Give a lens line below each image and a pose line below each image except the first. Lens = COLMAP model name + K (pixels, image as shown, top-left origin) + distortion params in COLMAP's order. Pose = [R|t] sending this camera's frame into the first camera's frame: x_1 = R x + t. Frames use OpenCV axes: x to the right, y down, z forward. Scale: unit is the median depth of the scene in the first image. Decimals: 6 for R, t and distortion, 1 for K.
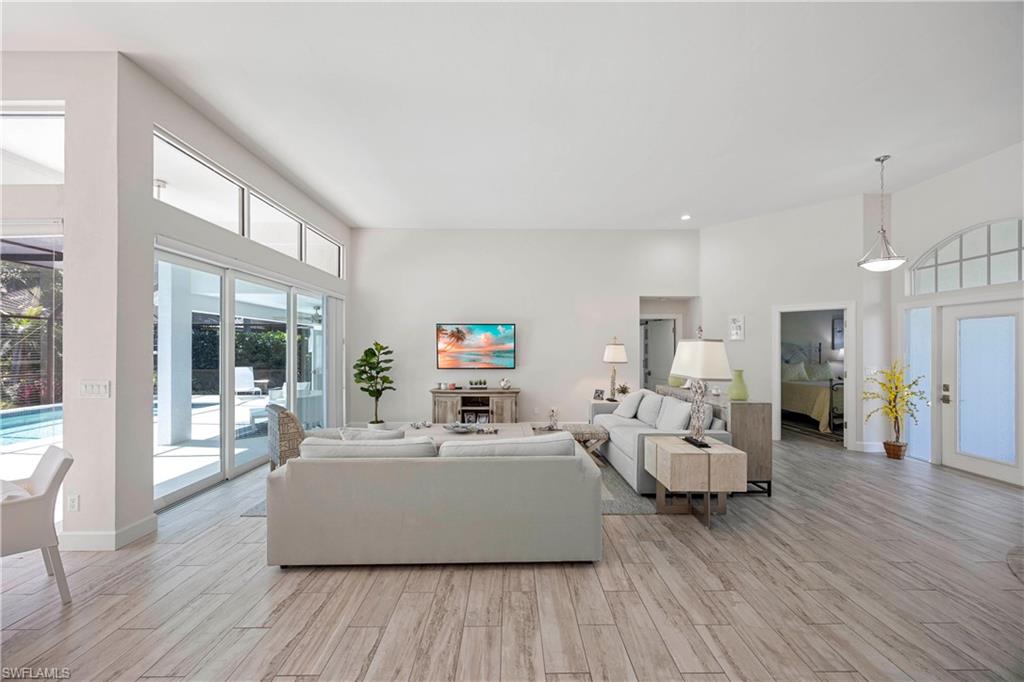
lens RADIAL K [[389.6, 0, 513.3], [0, 389.6, 349.2], [0, 0, 1]] dist [-0.001735, 0.000215]
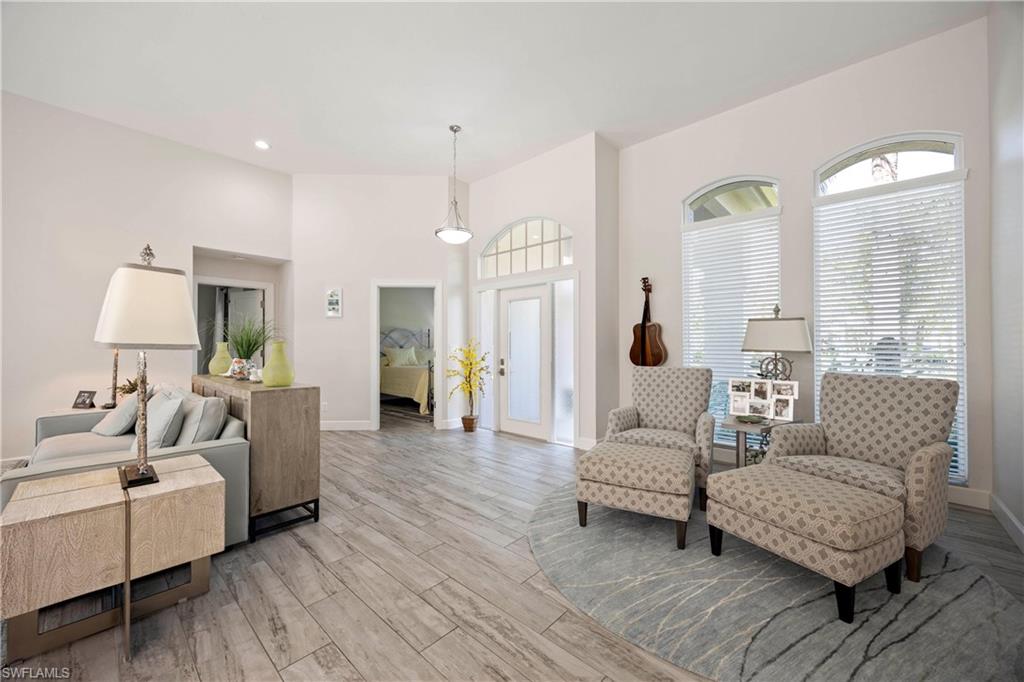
lens RADIAL K [[389.6, 0, 514.0], [0, 389.6, 344.0], [0, 0, 1]] dist [-0.001735, 0.000215]
pose [[0.674881, 0.002065, 0.737923, 0.282966], [-0.000995, 0.999998, -0.001888, 0.046299], [-0.737926, 0.000540, 0.674882, 0.199263]]
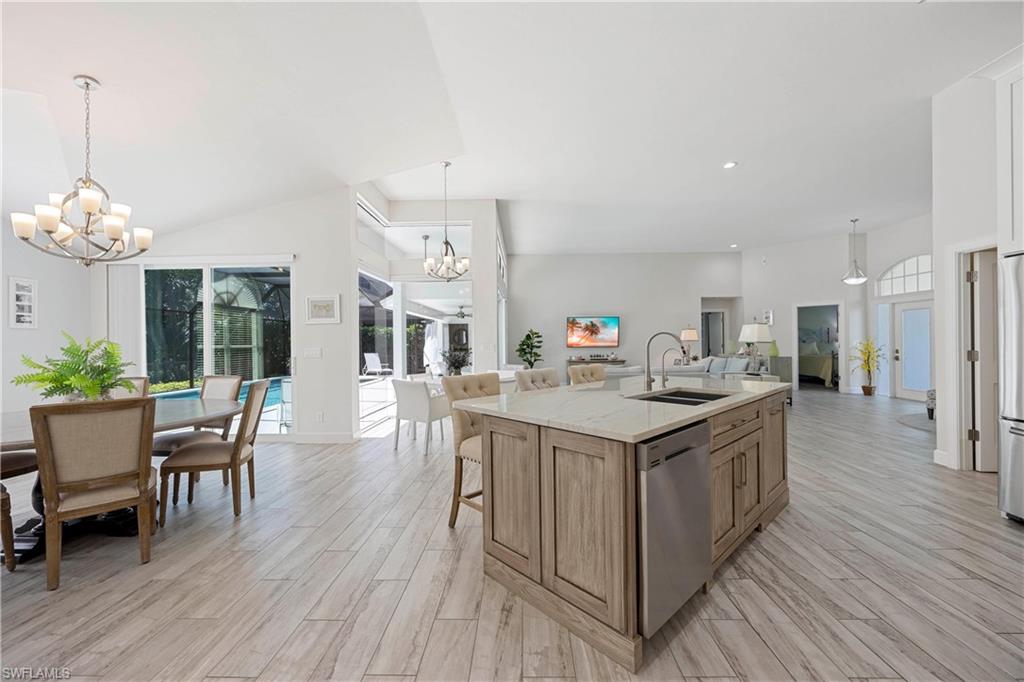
lens RADIAL K [[389.6, 0, 518.0], [0, 389.6, 342.8], [0, 0, 1]] dist [-0.001735, 0.000215]
pose [[0.999503, -0.011210, -0.029469, -0.453638], [0.011247, 0.999936, 0.001110, 0.039295], [0.029455, -0.001441, 0.999565, -0.692546]]
